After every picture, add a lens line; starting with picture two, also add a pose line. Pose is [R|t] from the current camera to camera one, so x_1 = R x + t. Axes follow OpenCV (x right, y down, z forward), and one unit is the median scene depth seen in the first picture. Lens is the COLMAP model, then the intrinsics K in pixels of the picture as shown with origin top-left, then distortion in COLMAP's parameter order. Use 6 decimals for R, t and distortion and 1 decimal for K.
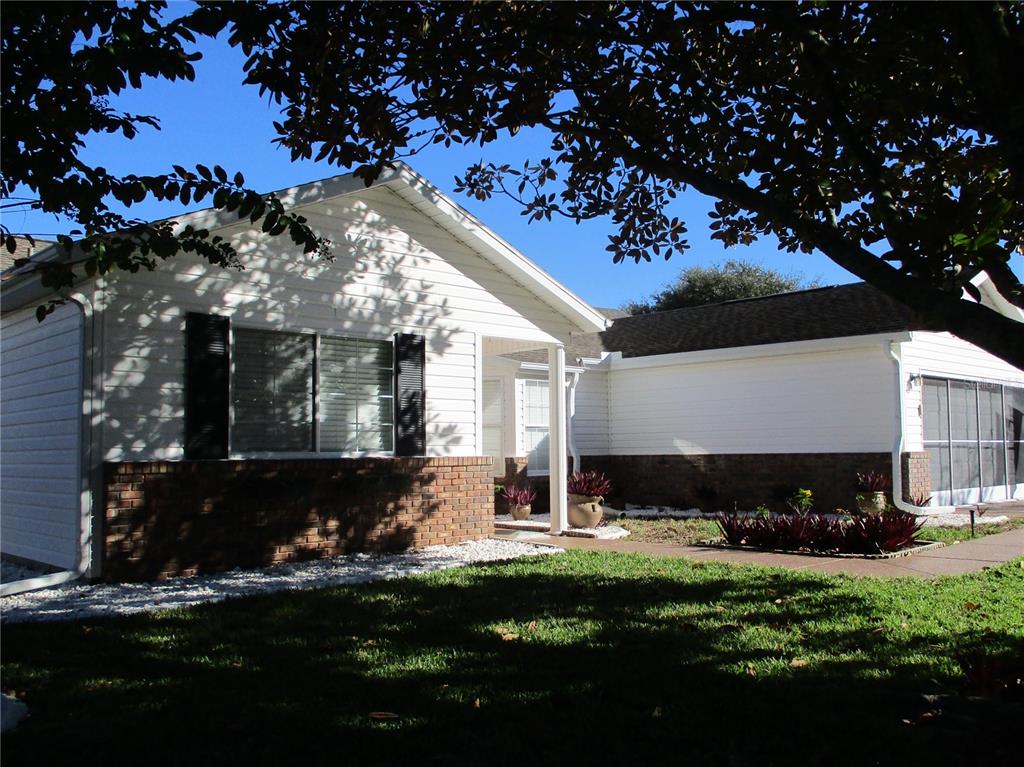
lens RADIAL K [[915.7, 0, 512.0], [0, 915.7, 383.5], [0, 0, 1]] dist [-0.016152, 0.001218]
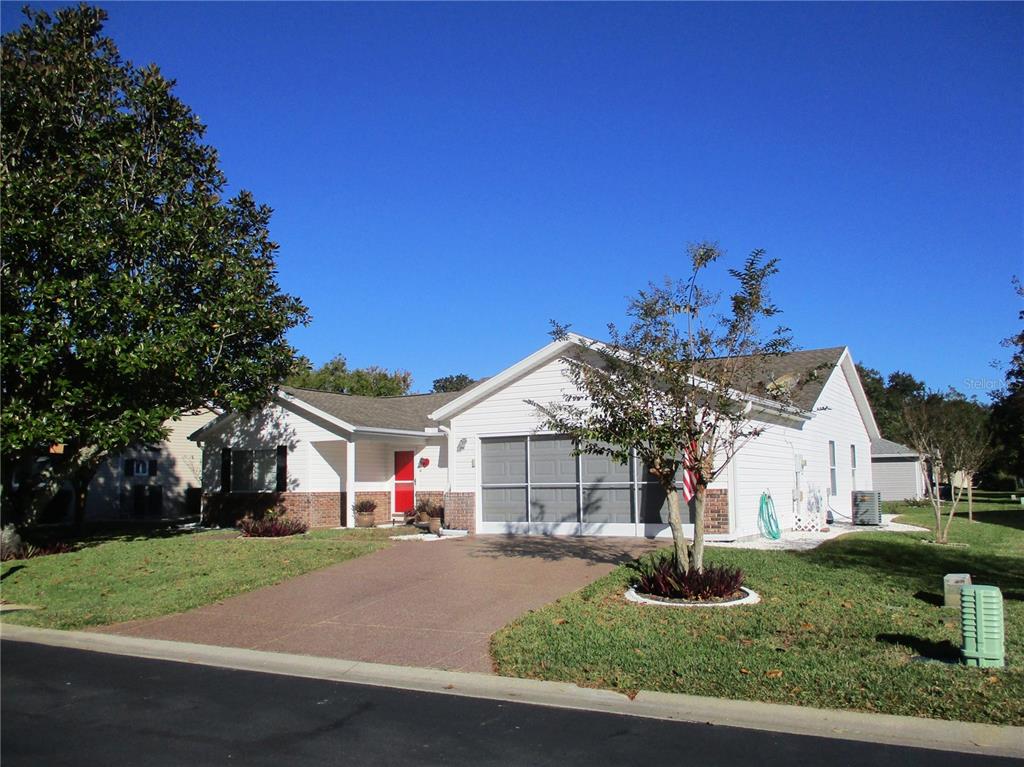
lens RADIAL K [[866.4, 0, 512.0], [0, 866.4, 383.5], [0, 0, 1]] dist [-0.018209, -0.000375]
pose [[0.270898, -0.100622, -0.957335, 2.677165], [0.084984, 0.993138, -0.080337, 0.028889], [0.958849, -0.059595, 0.277591, 1.031917]]
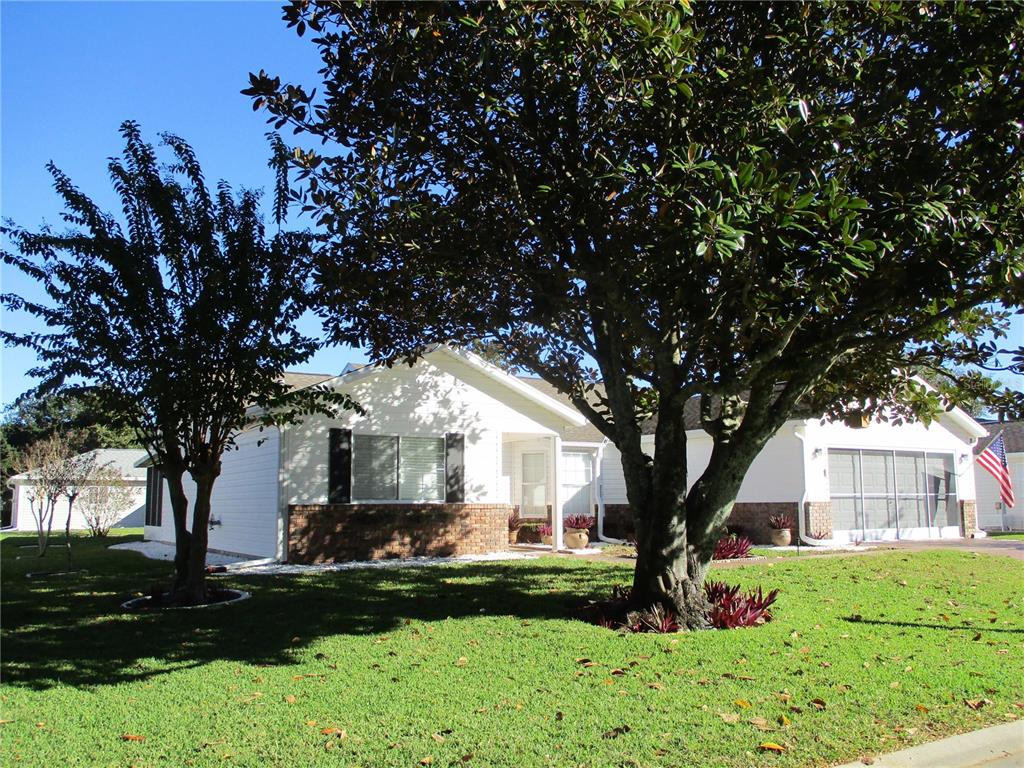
lens RADIAL K [[866.4, 0, 512.0], [0, 866.4, 384.0], [0, 0, 1]] dist [-0.018209, -0.000375]
pose [[0.979853, -0.023006, -0.198389, 0.356026], [0.010789, 0.997990, -0.062442, -0.046578], [0.199427, 0.059044, 0.978132, -0.665458]]
